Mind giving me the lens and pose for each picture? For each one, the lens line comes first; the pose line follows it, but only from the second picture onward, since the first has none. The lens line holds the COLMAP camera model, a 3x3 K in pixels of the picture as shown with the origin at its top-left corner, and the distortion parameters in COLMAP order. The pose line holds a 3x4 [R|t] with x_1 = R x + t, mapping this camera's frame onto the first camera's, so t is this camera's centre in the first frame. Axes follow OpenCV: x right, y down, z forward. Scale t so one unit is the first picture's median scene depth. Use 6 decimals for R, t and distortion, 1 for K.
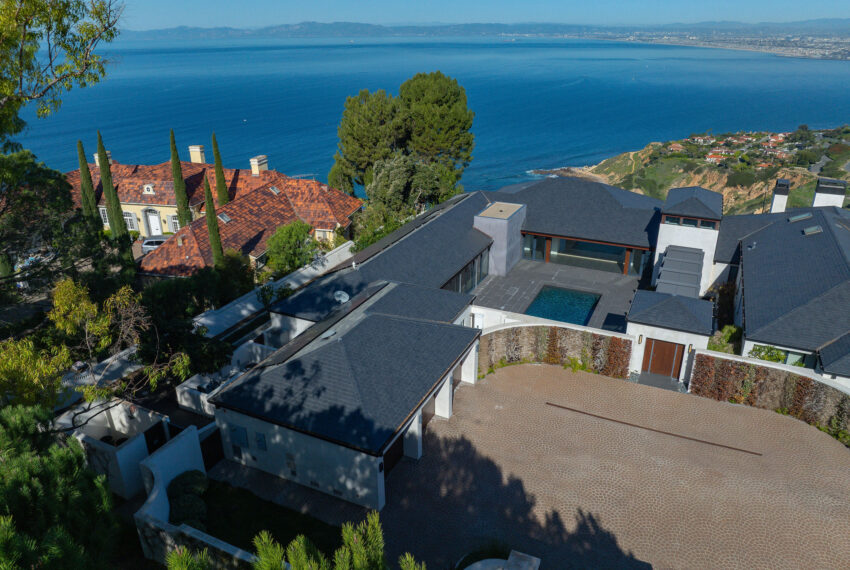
lens RADIAL K [[598.6, 0, 425.0], [0, 598.6, 283.7], [0, 0, 1]] dist [-0.044108, 0.010382]
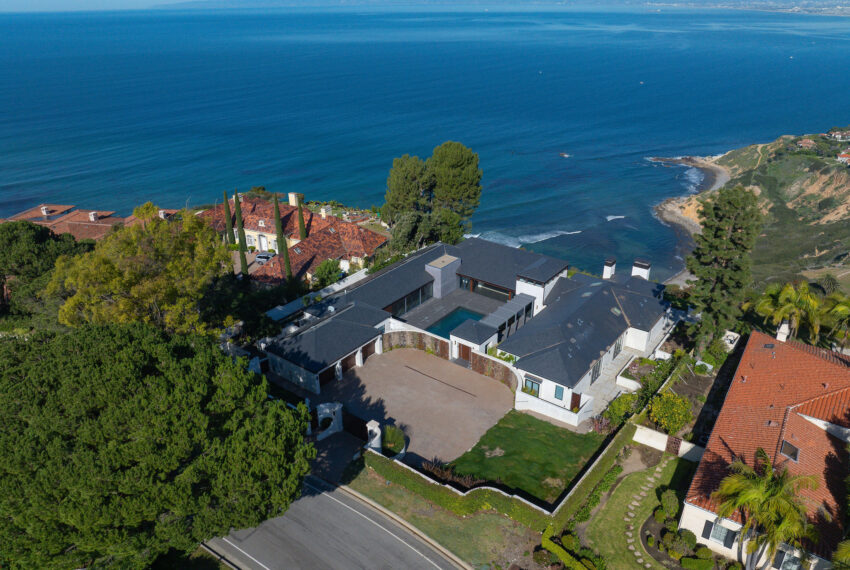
lens RADIAL K [[598.6, 0, 424.6], [0, 598.6, 285.1], [0, 0, 1]] dist [-0.044108, 0.010382]
pose [[0.977803, 0.089574, -0.189414, 0.338264], [-0.080163, 0.995163, 0.056791, -0.121394], [0.193585, -0.040346, 0.980254, -0.607030]]
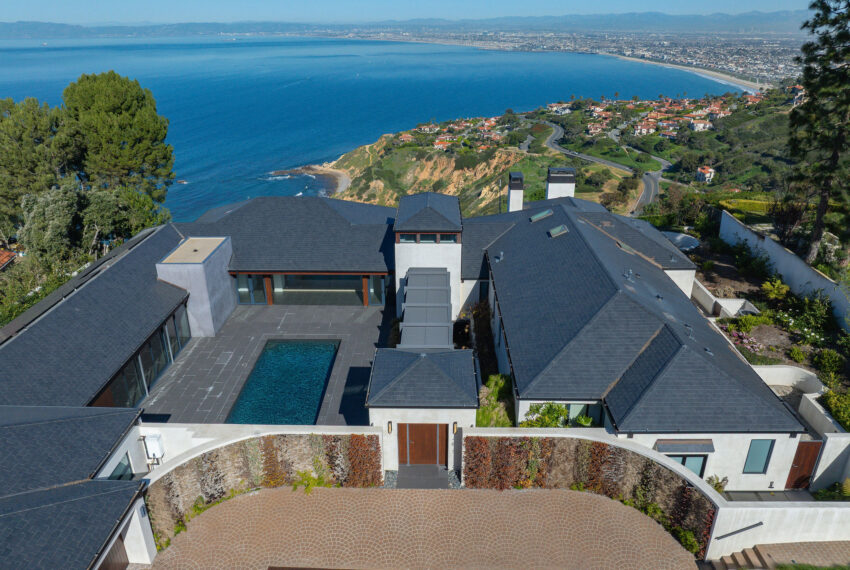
lens RADIAL K [[598.6, 0, 425.3], [0, 598.6, 283.6], [0, 0, 1]] dist [-0.044108, 0.010382]
pose [[0.910180, -0.159742, 0.382170, 0.080294], [0.158837, 0.986714, 0.034145, -0.049470], [-0.382547, 0.029625, 0.923461, 0.164721]]
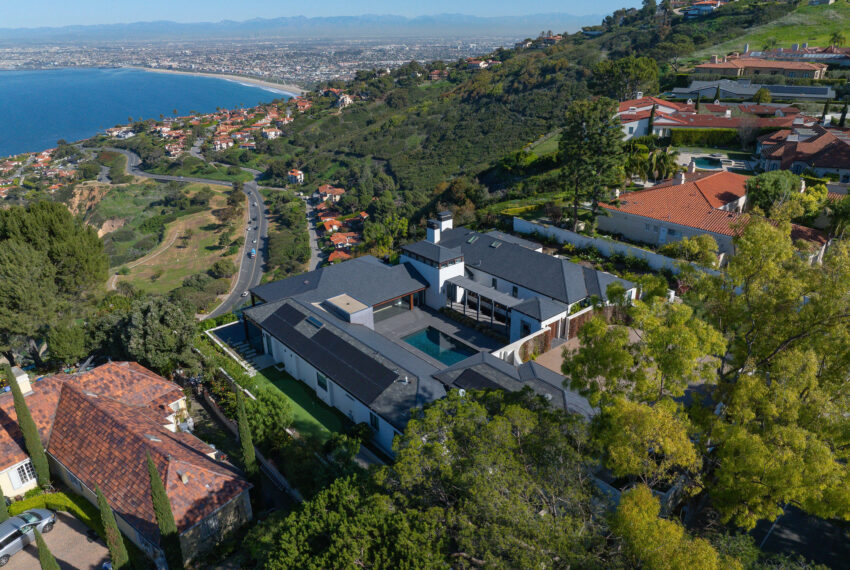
lens RADIAL K [[598.6, 0, 425.3], [0, 598.6, 285.2], [0, 0, 1]] dist [-0.044108, 0.010382]
pose [[0.406733, -0.357212, 0.840814, -0.704971], [0.366673, 0.906827, 0.207884, -0.295865], [-0.836731, 0.223751, 0.499817, 0.177277]]
